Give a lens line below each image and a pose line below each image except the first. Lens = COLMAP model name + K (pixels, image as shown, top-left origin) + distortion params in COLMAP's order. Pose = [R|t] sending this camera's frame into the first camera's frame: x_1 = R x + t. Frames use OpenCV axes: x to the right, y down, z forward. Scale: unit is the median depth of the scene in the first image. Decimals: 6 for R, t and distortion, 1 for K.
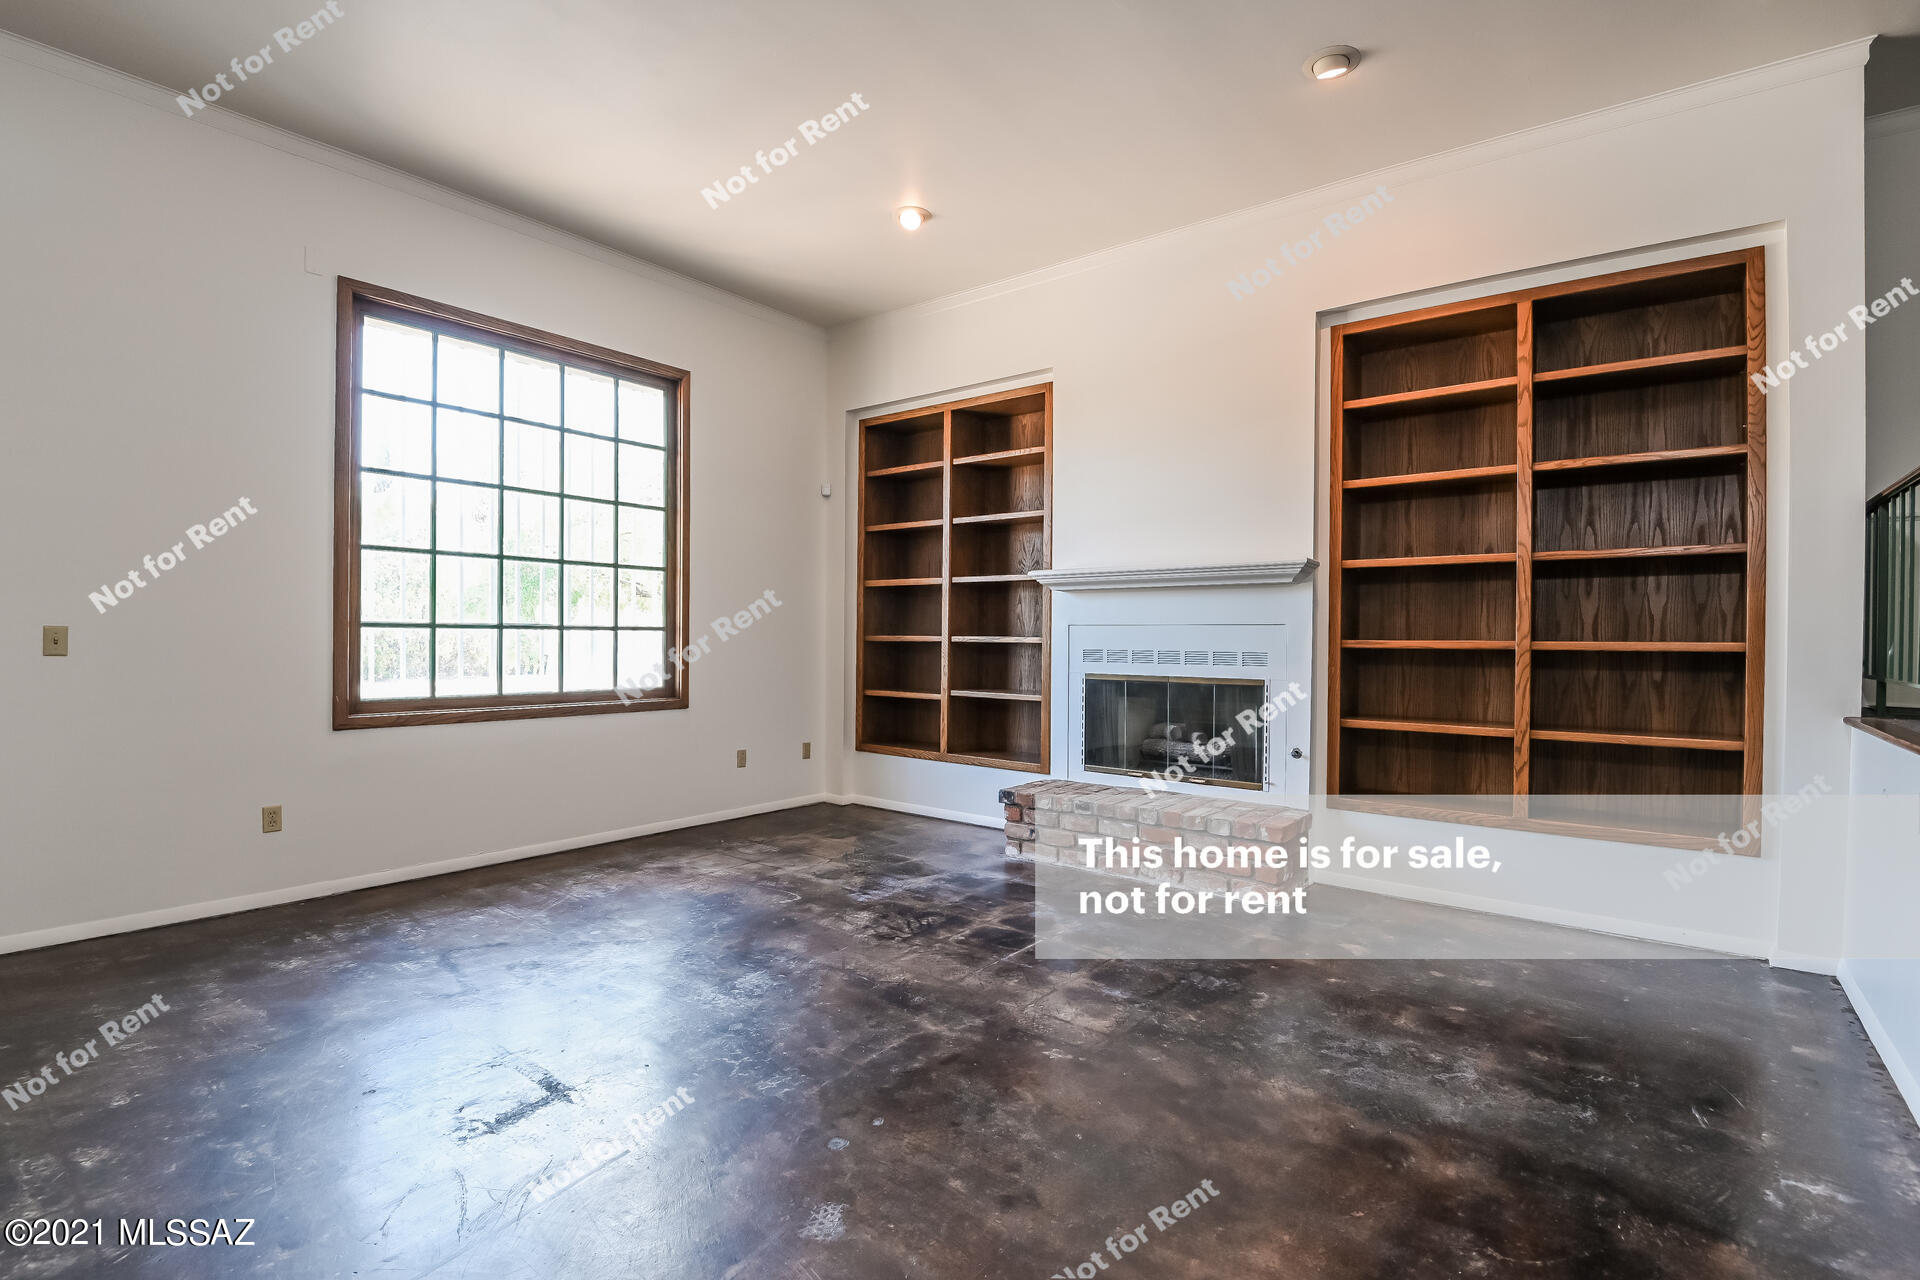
lens RADIAL K [[886.2, 0, 956.3], [0, 886.2, 635.7], [0, 0, 1]] dist [-0.002268, -0.000475]
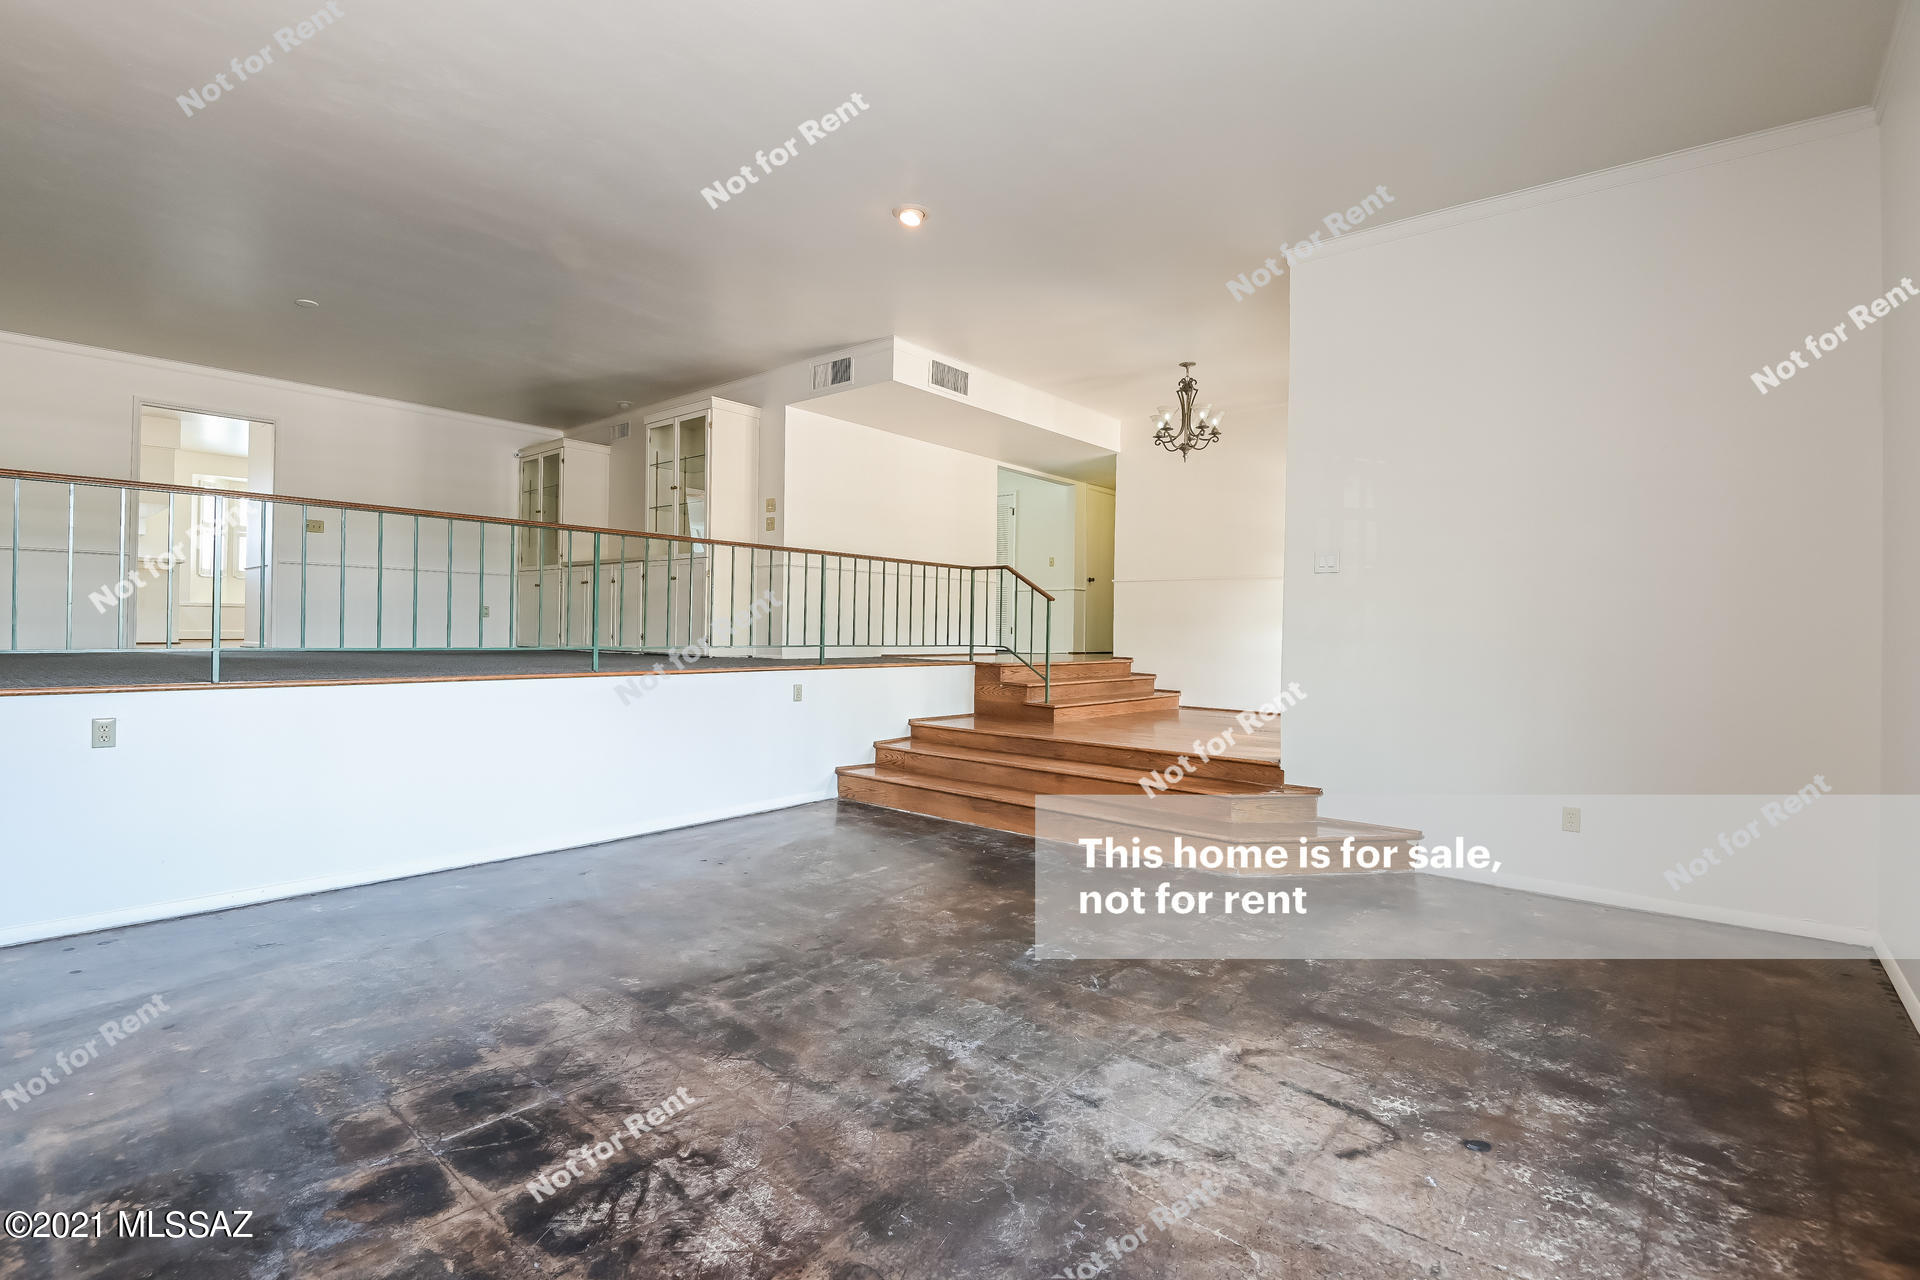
lens RADIAL K [[886.2, 0, 960.8], [0, 886.2, 635.7], [0, 0, 1]] dist [-0.002268, -0.000475]
pose [[-0.999189, -0.023243, 0.032868, -0.267616], [-0.023118, 0.999724, 0.004166, -0.001382], [-0.032956, 0.003402, -0.999451, 1.634639]]
